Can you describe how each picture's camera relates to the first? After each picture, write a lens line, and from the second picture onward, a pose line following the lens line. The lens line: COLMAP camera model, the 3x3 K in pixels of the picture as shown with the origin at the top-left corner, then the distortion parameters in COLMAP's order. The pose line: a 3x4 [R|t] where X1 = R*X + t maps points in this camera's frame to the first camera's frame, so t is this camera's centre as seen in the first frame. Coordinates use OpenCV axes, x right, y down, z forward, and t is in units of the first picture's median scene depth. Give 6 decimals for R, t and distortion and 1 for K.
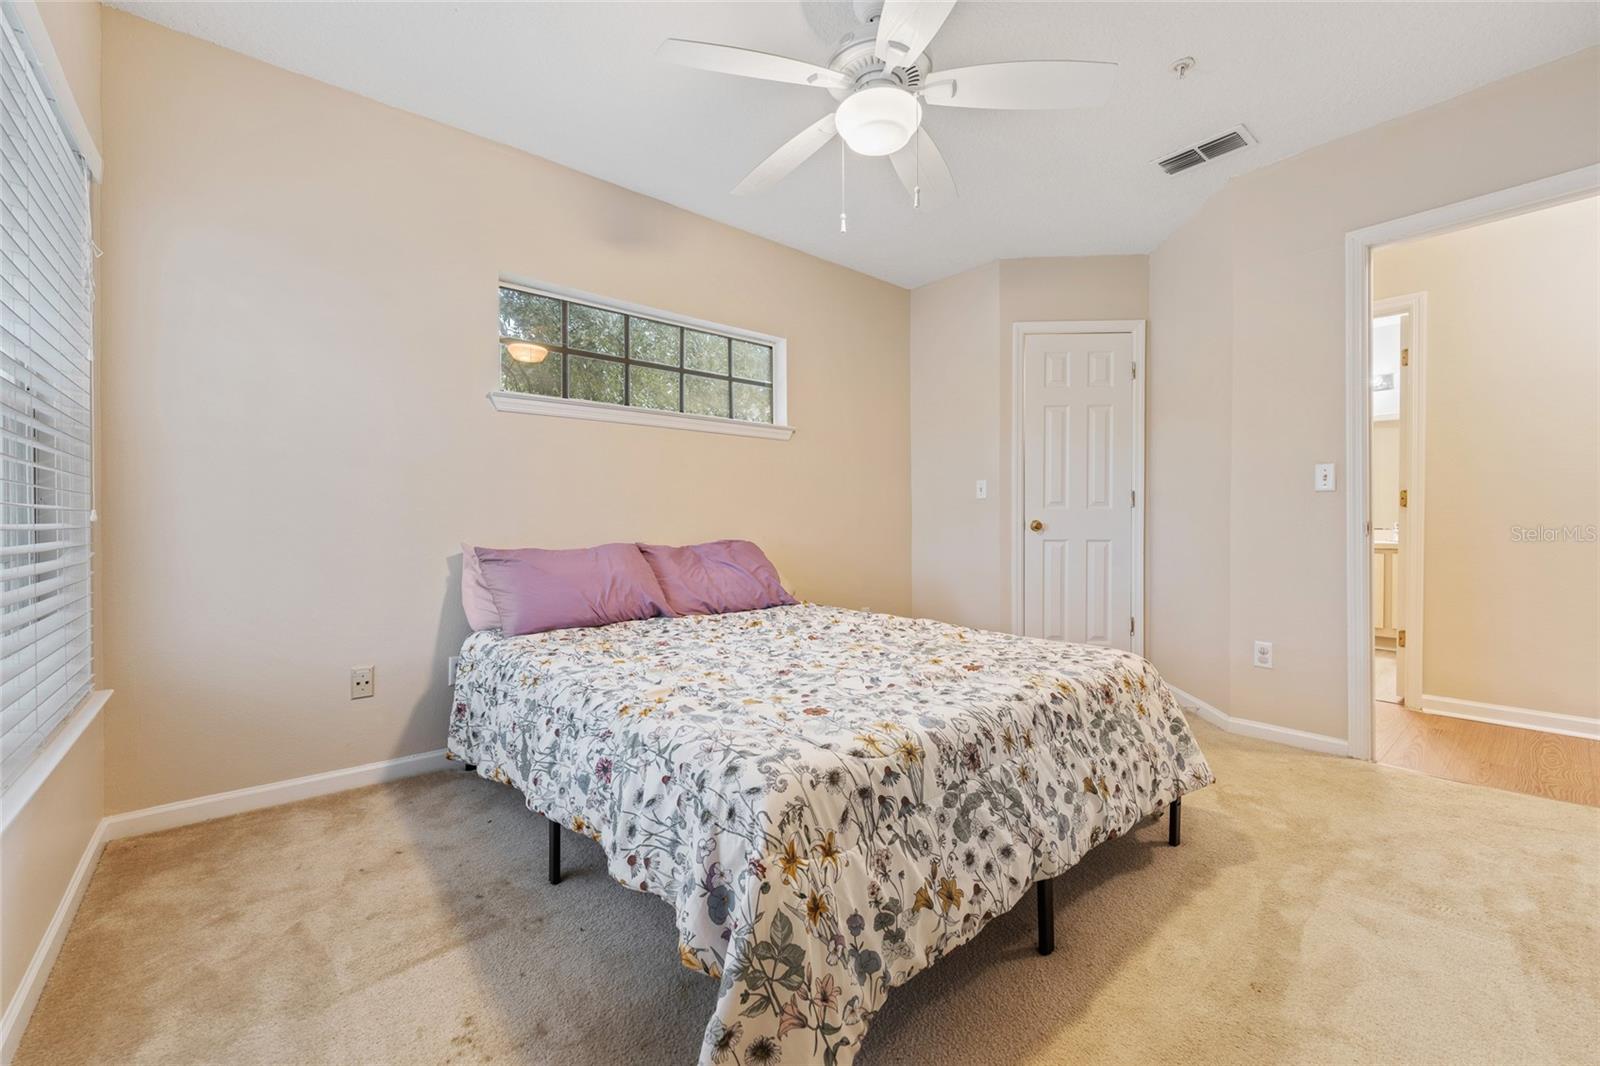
lens RADIAL K [[652.6, 0, 800.0], [0, 652.6, 533.0], [0, 0, 1]] dist [-0.001977, -0.000583]
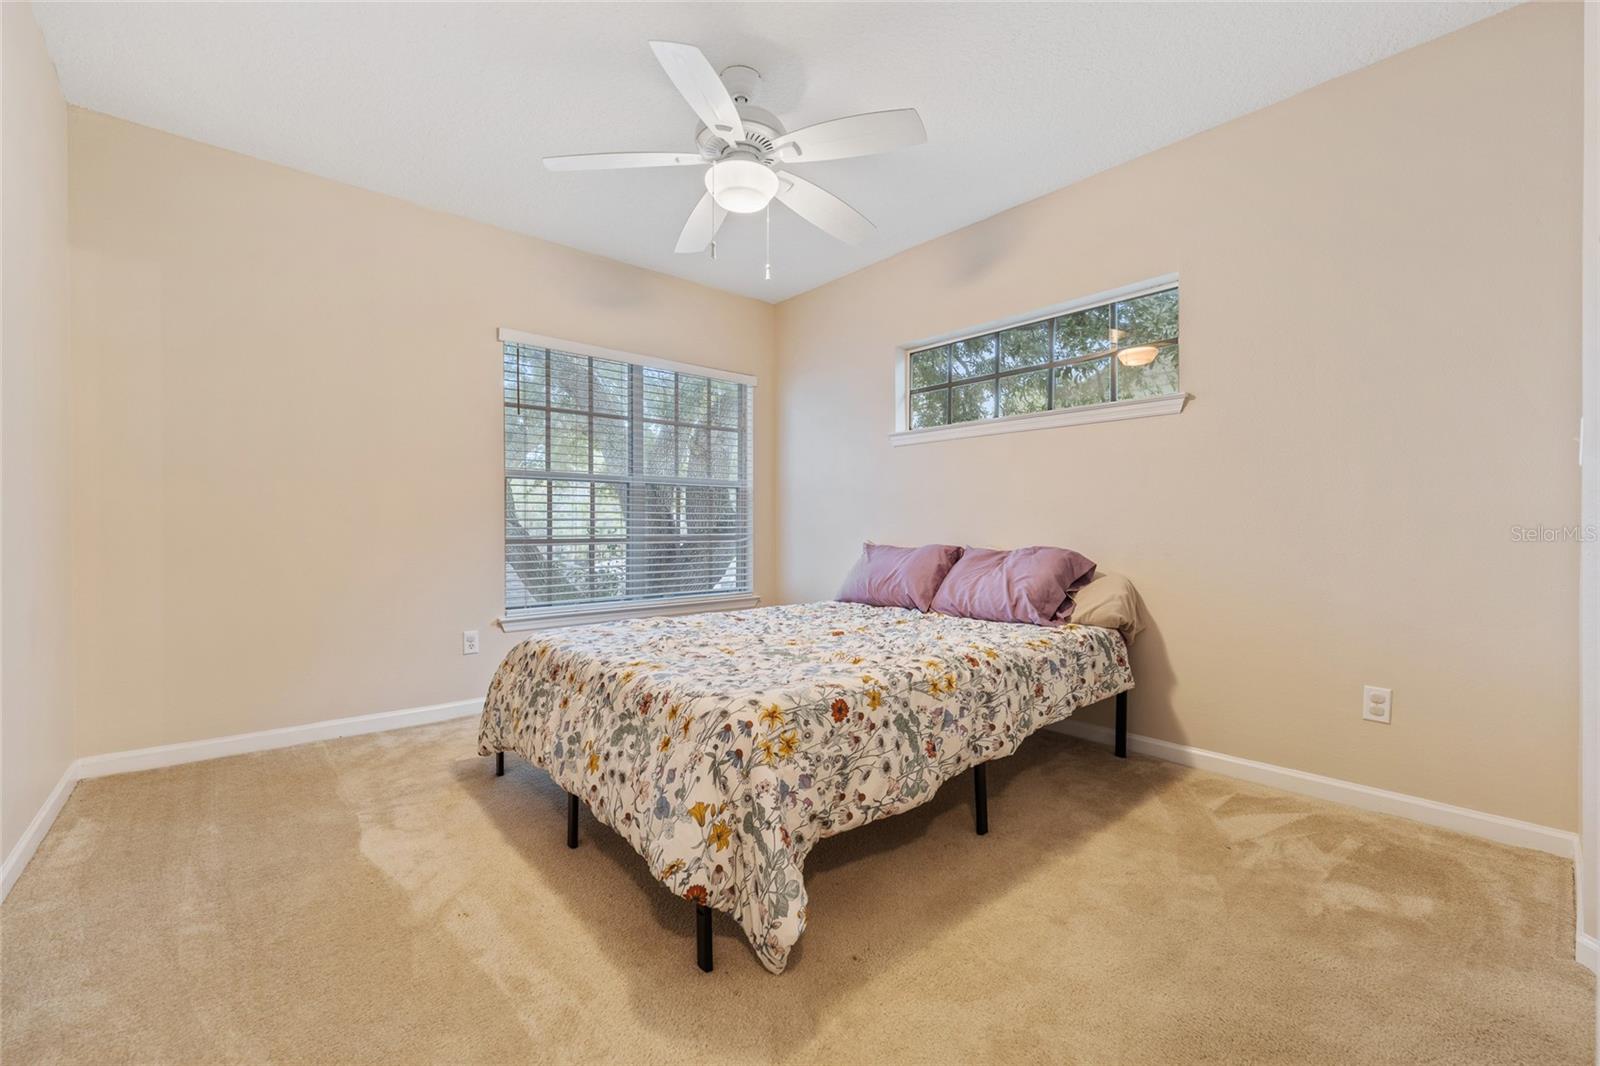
lens RADIAL K [[652.6, 0, 800.0], [0, 652.6, 533.0], [0, 0, 1]] dist [-0.001977, -0.000583]
pose [[0.027617, 0.103485, -0.994248, 1.444376], [0.085956, 0.990697, 0.105503, -0.080535], [0.995916, -0.088375, 0.018465, 1.275051]]
